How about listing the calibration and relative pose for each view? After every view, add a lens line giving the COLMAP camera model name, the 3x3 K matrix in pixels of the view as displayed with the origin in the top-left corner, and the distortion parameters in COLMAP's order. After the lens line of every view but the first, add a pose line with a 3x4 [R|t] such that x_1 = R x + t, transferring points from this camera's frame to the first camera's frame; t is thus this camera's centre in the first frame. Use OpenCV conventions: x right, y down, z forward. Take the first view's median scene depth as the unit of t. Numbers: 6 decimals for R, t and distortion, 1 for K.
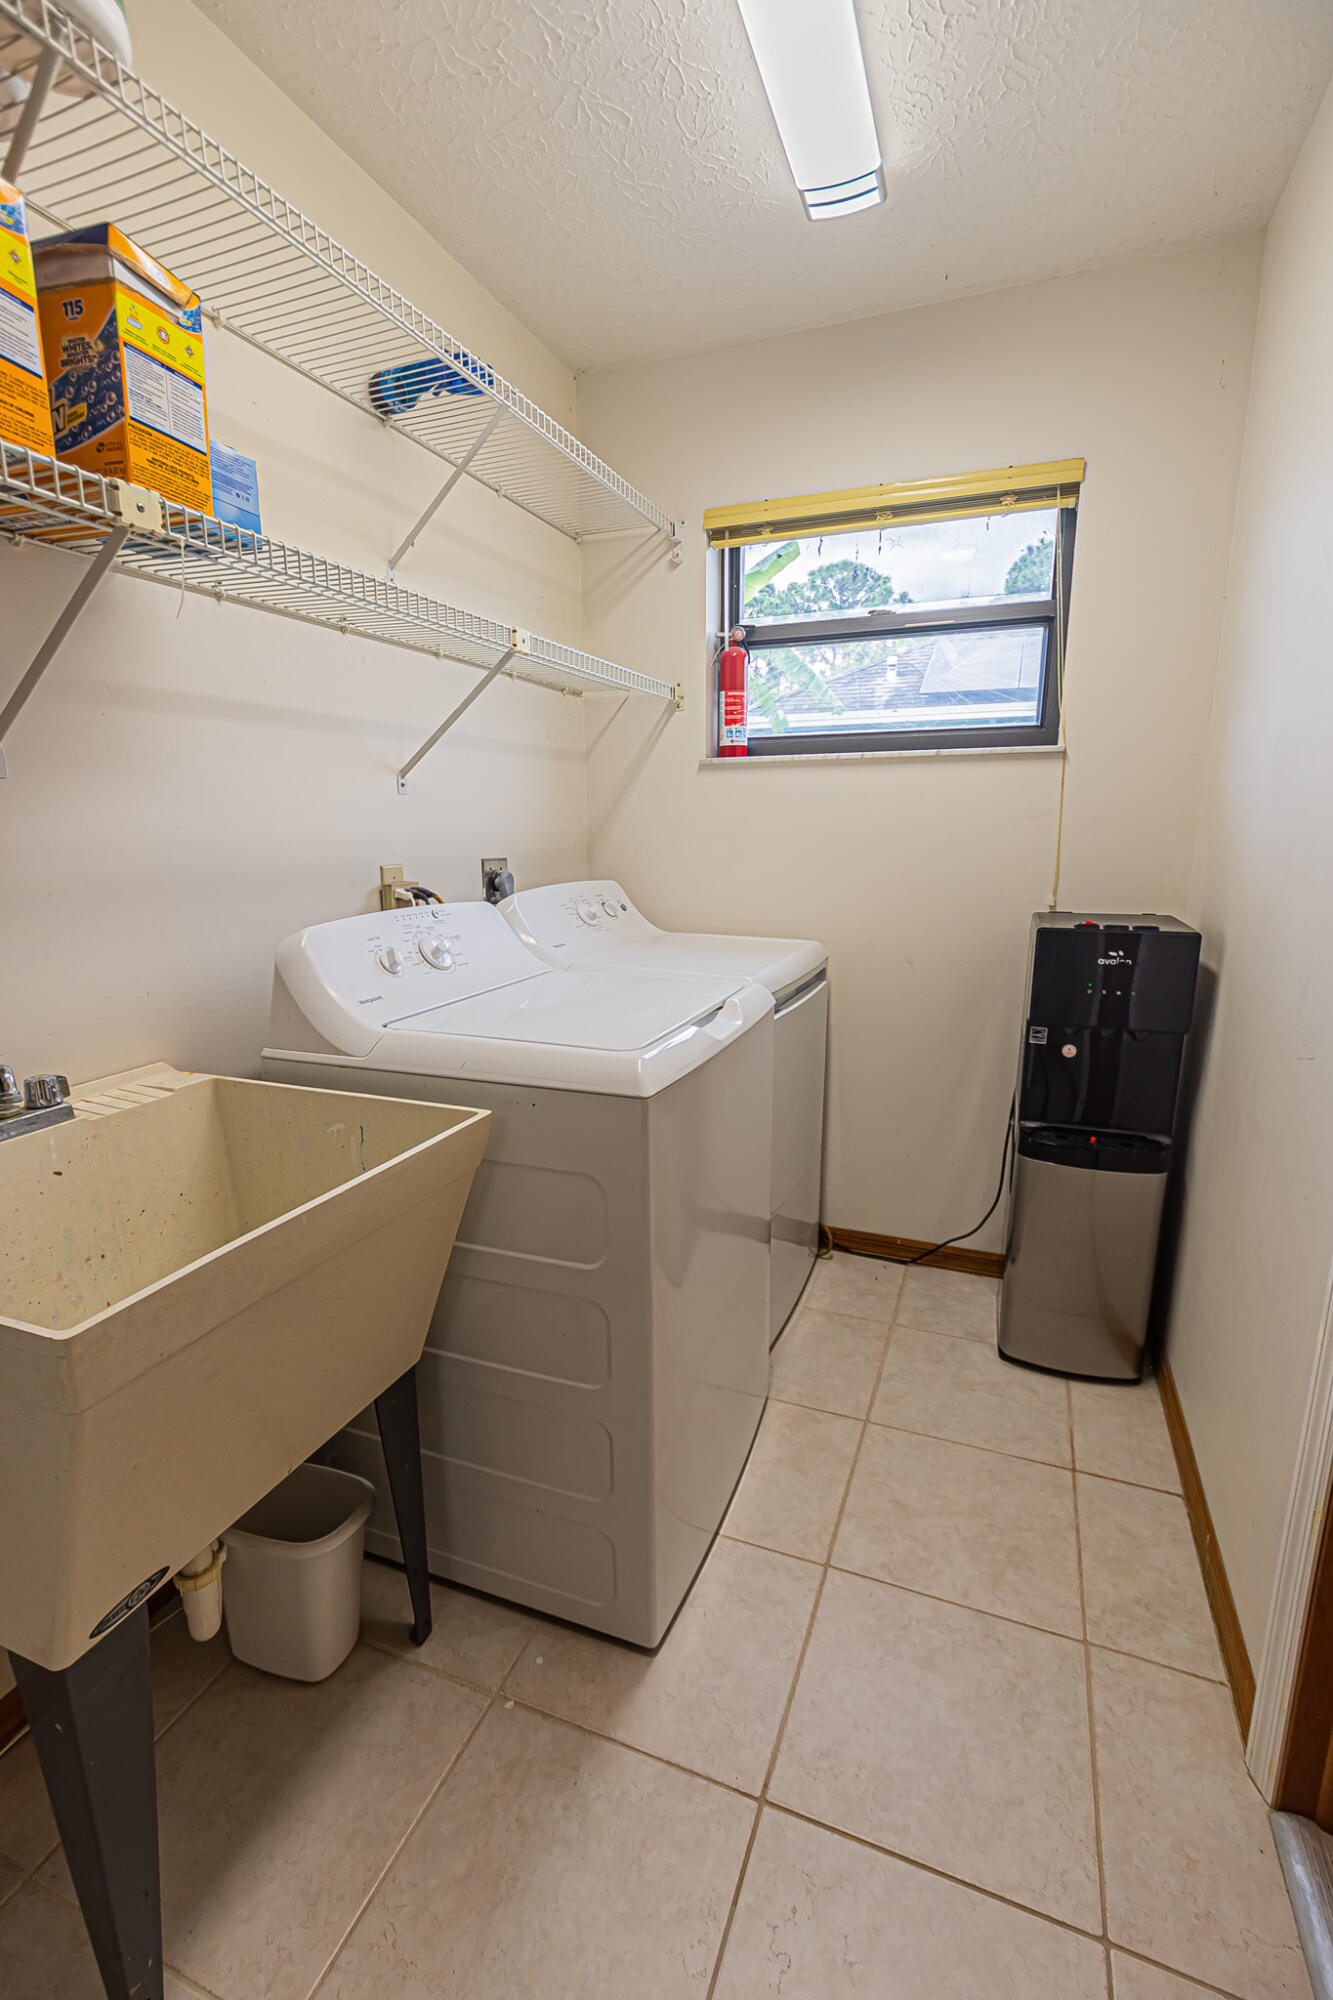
lens RADIAL K [[878.2, 0, 672.3], [0, 878.2, 1012.3], [0, 0, 1]] dist [0.000534, 0.000016]
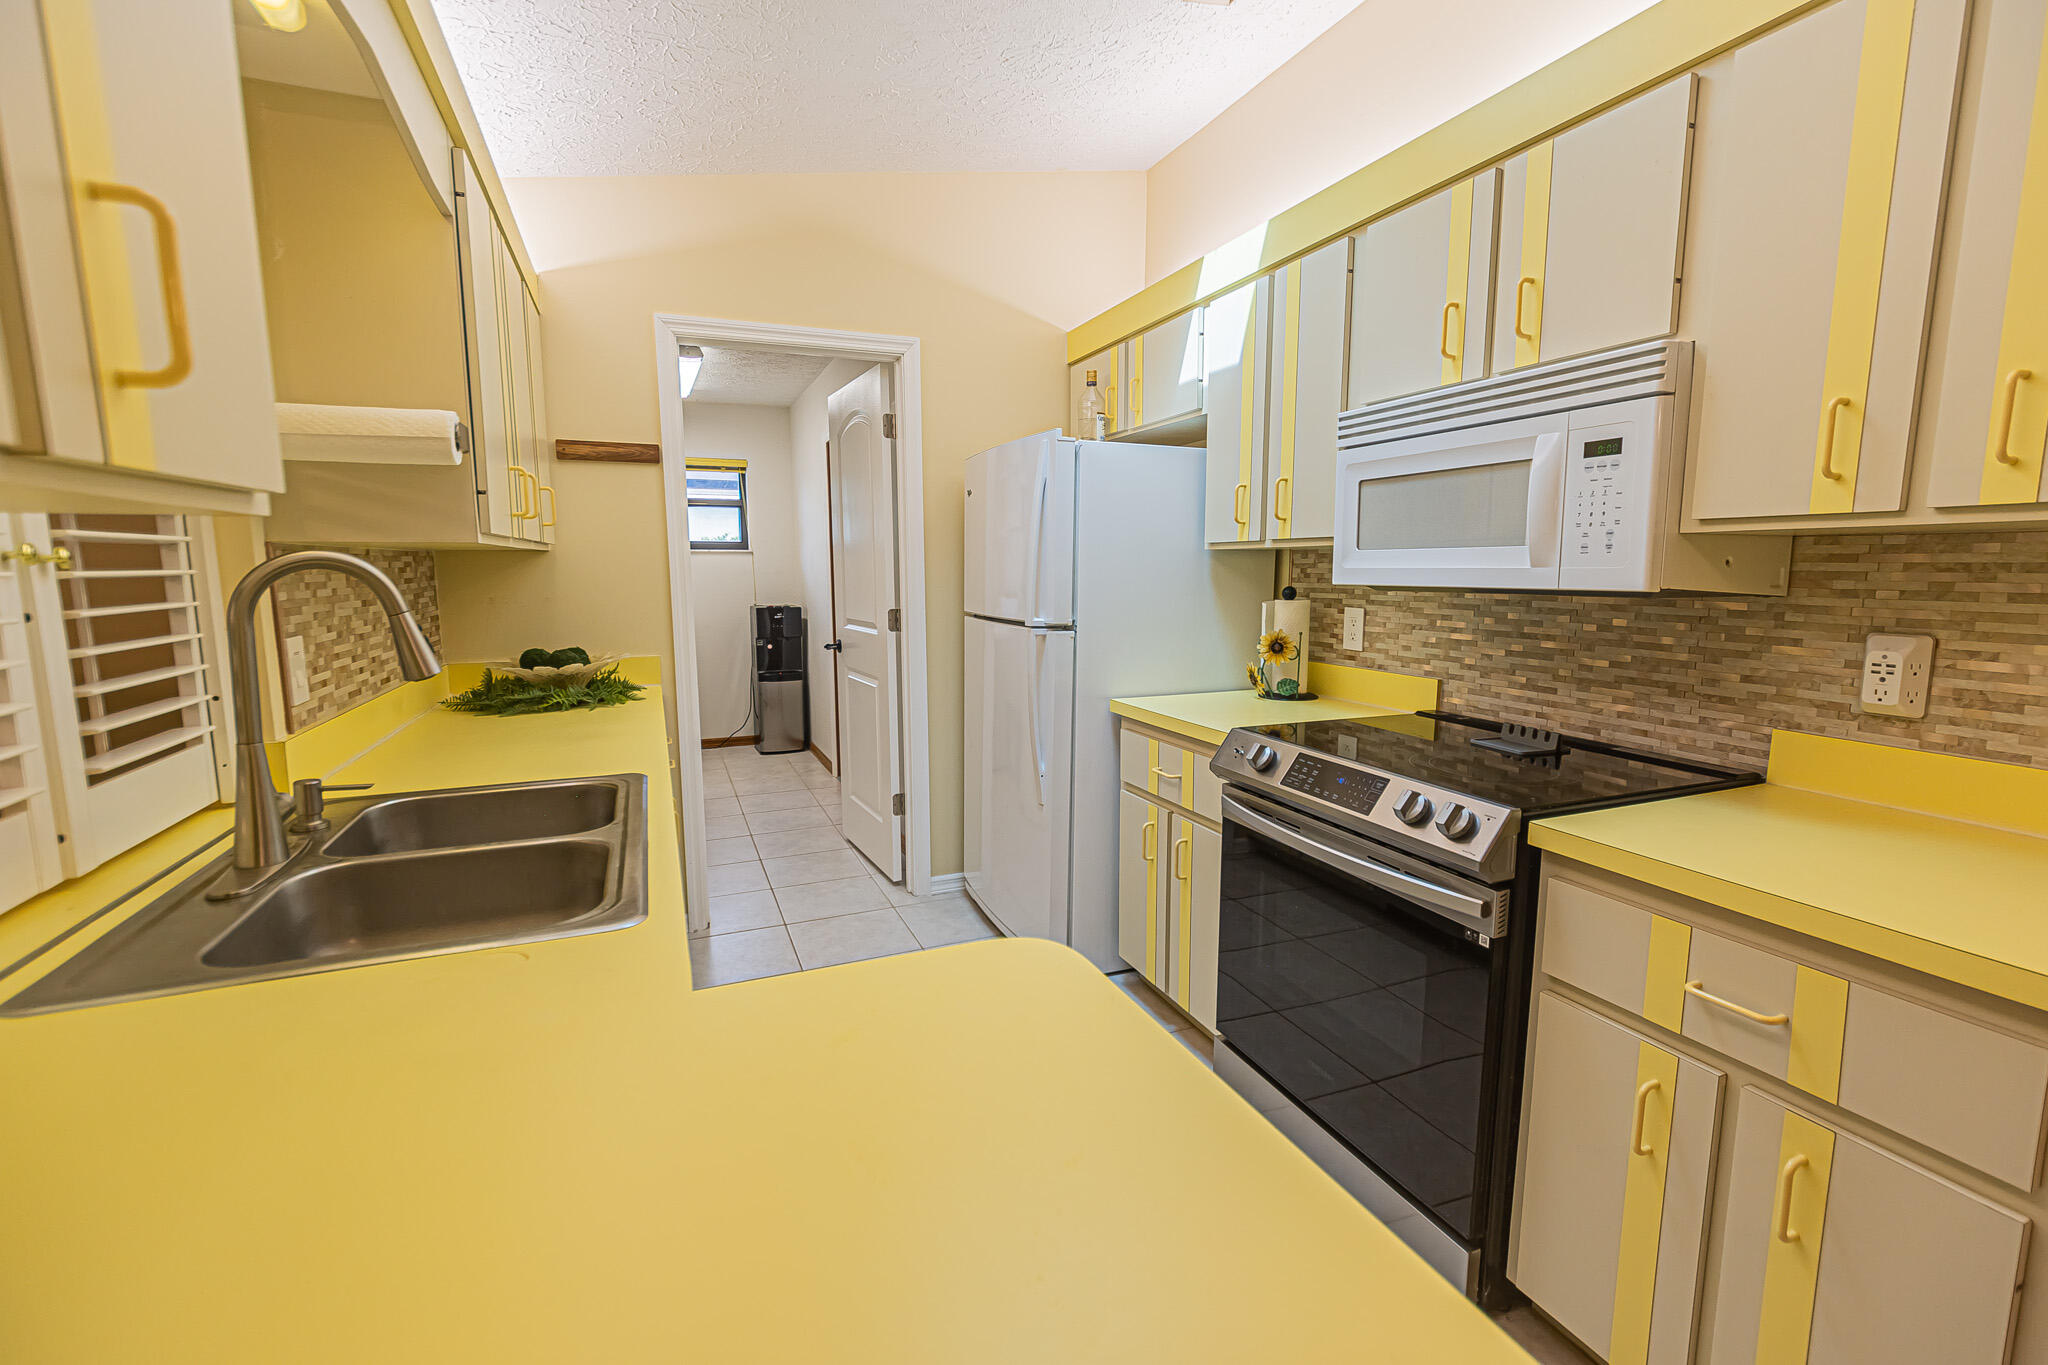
lens RADIAL K [[899.3, 0, 1024.6], [0, 899.3, 682.7], [0, 0, 1]] dist [0.000534, 0.000016]
pose [[0.710511, -0.095687, 0.697150, -1.140709], [0.148246, 0.988831, -0.015366, 0.350490], [-0.687894, 0.114267, 0.716760, -1.895819]]
